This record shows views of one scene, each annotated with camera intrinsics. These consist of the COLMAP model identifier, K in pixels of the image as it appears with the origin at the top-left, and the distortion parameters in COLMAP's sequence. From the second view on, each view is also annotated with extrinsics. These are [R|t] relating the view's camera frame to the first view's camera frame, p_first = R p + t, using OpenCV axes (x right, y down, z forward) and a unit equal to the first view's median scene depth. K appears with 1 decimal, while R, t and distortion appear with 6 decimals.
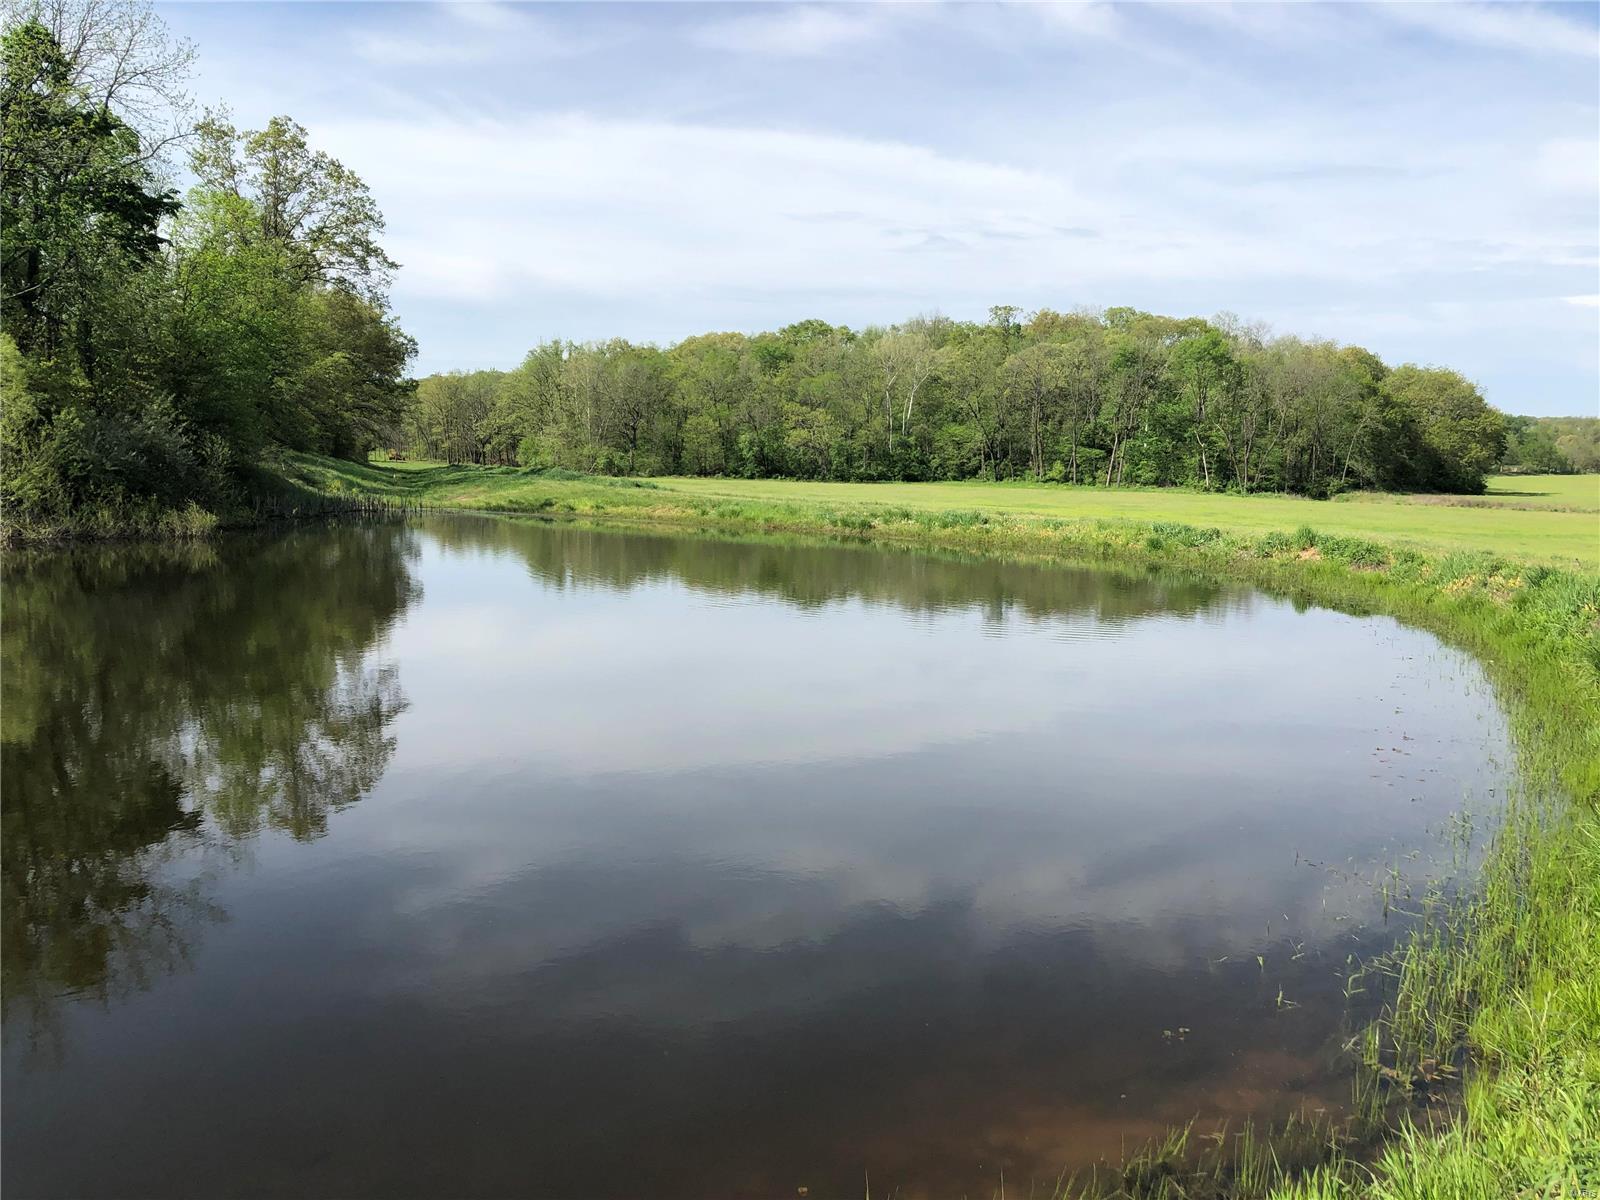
lens RADIAL K [[1344.6, 0, 800.0], [0, 1344.6, 600.0], [0, 0, 1]] dist [-0.001127, 0.069120]
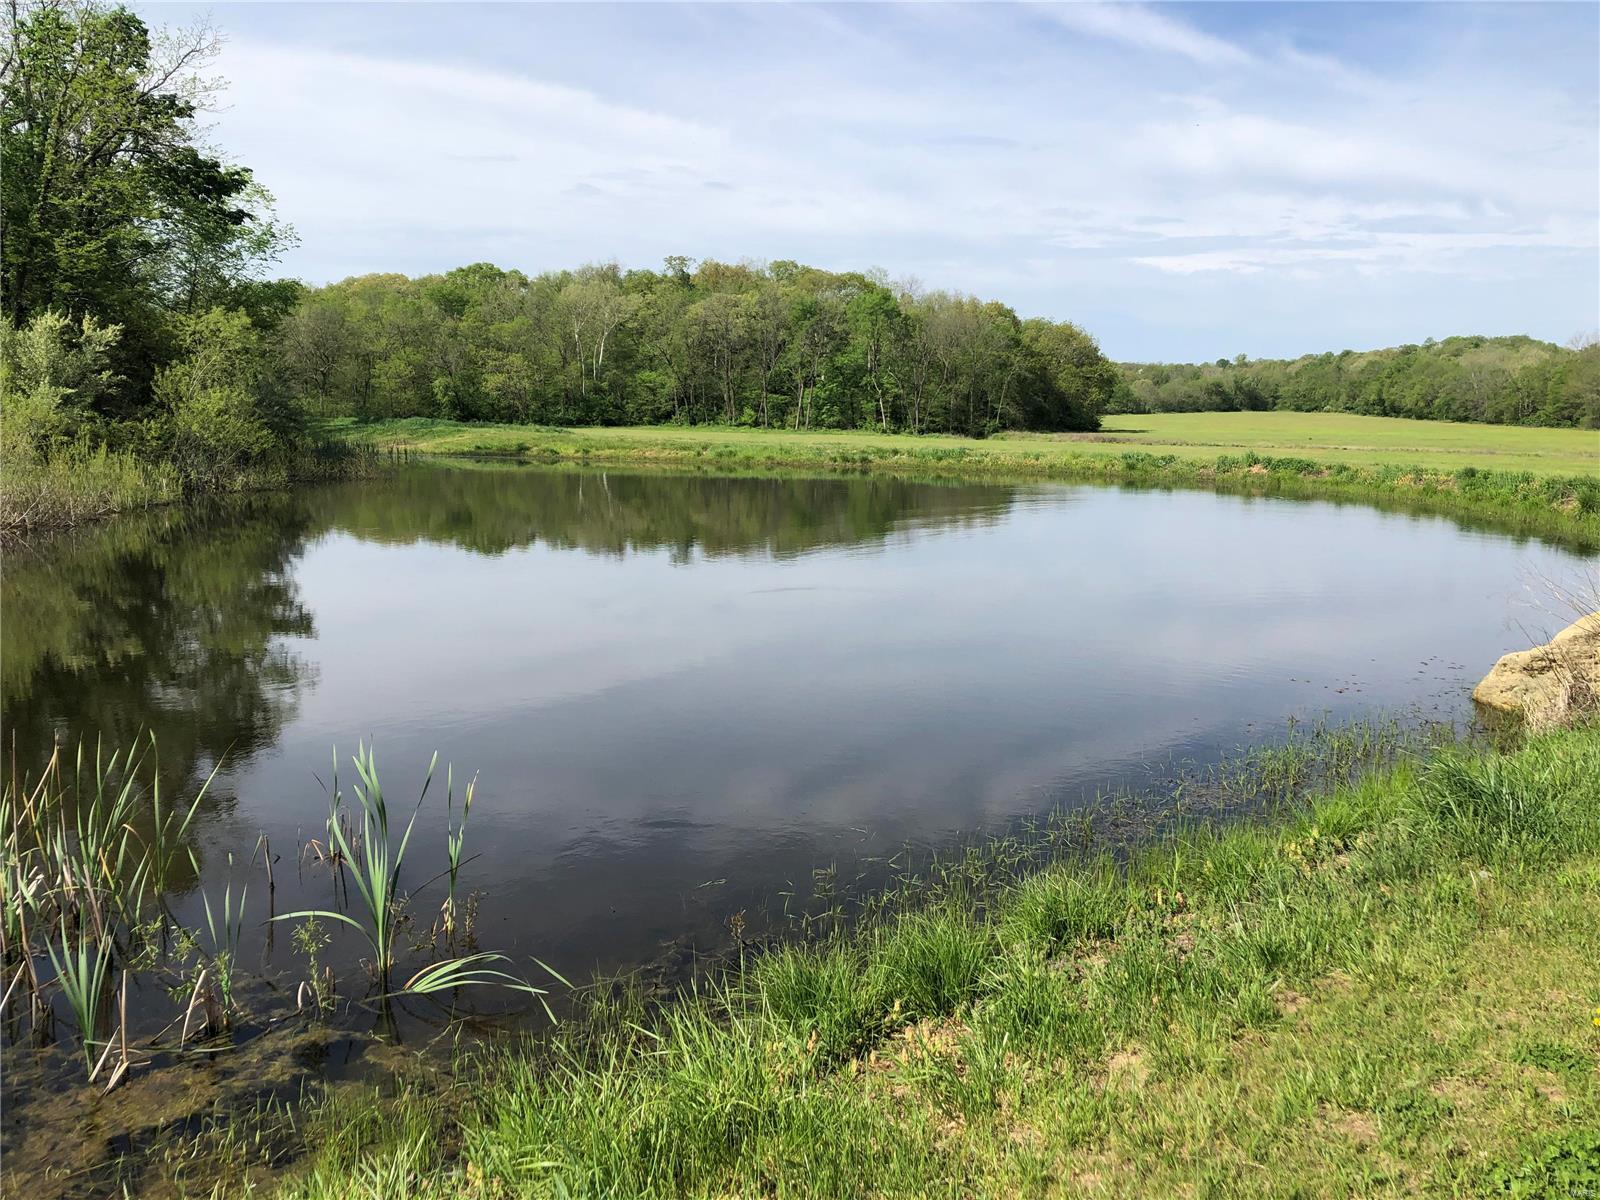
lens RADIAL K [[1336.3, 0, 800.0], [0, 1336.3, 600.0], [0, 0, 1]] dist [0.079804, -0.014143]
pose [[0.959339, -0.047010, 0.278314, -0.071907], [0.035409, 0.998287, 0.046565, 0.003293], [-0.280026, -0.034817, 0.959361, -0.044823]]
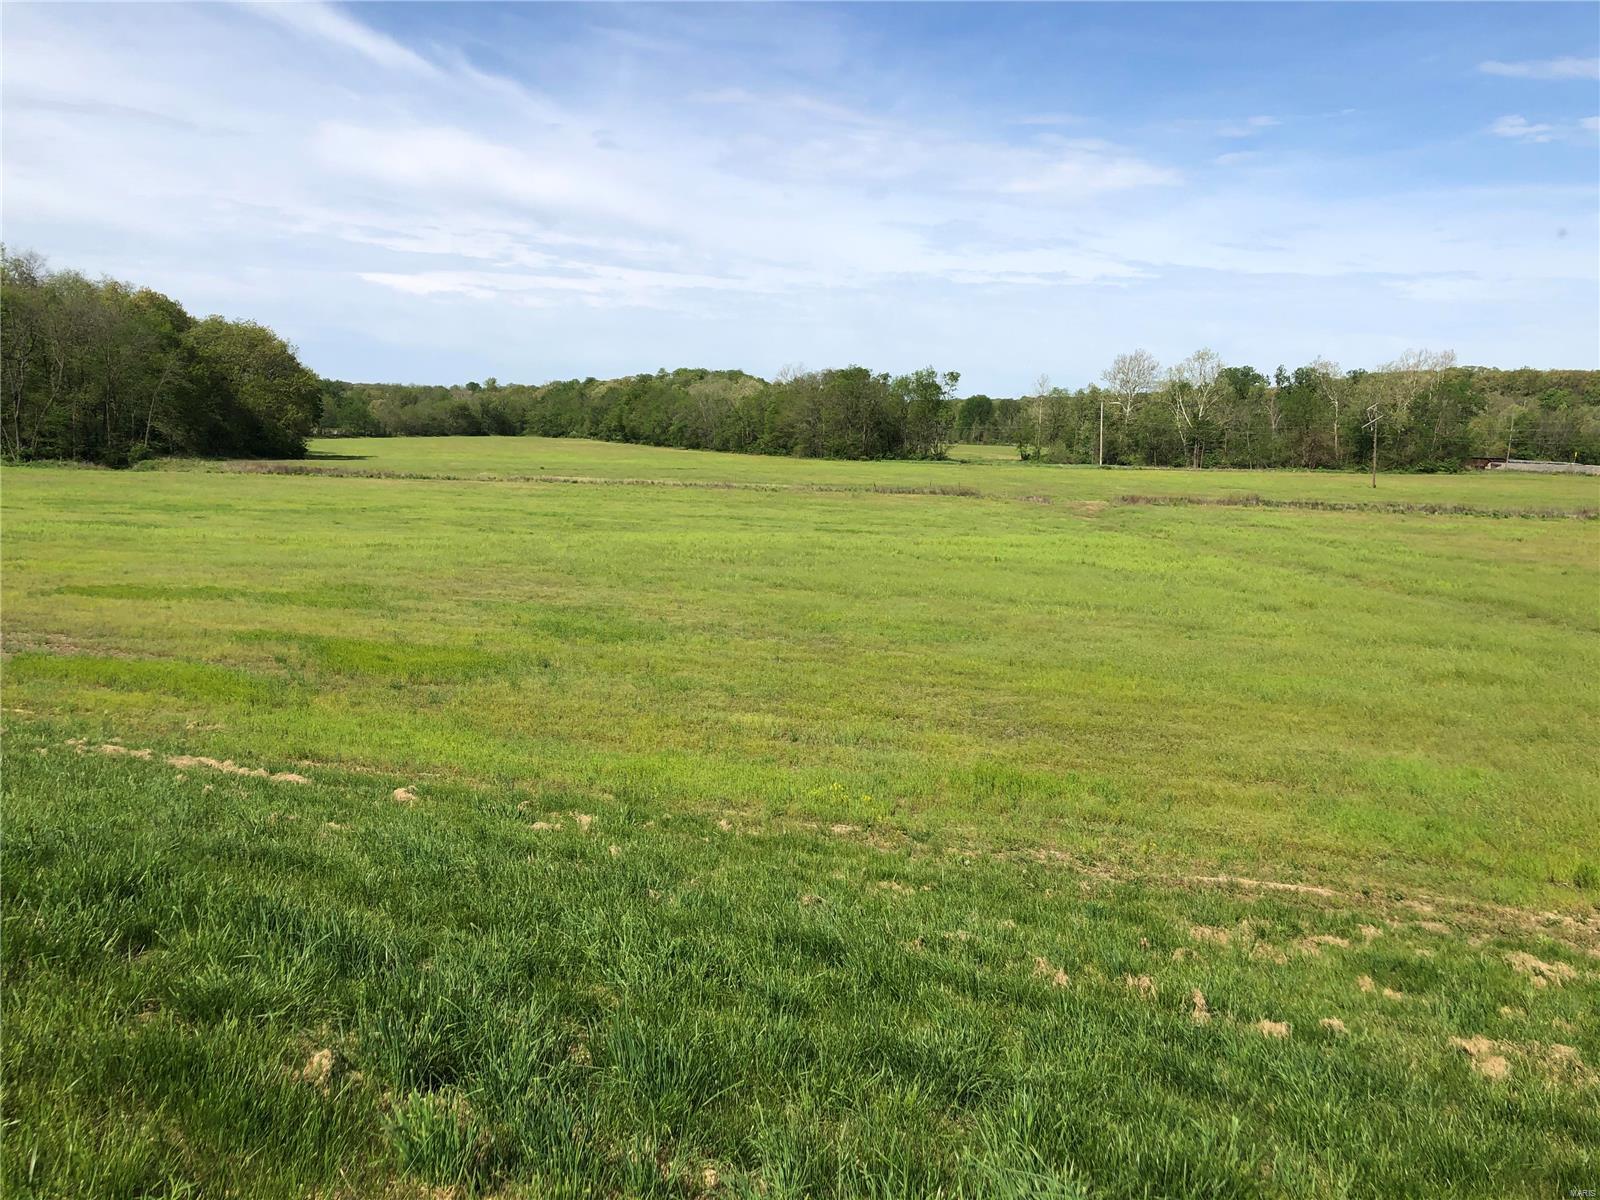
lens RADIAL K [[1351.4, 0, 792.5], [0, 1351.4, 553.3], [0, 0, 1]] dist [-0.040962, 0.162273]
pose [[0.691189, -0.065121, 0.719734, 0.057717], [0.070220, 0.997271, 0.022798, -0.009512], [-0.719255, 0.034782, 0.693875, 0.099707]]
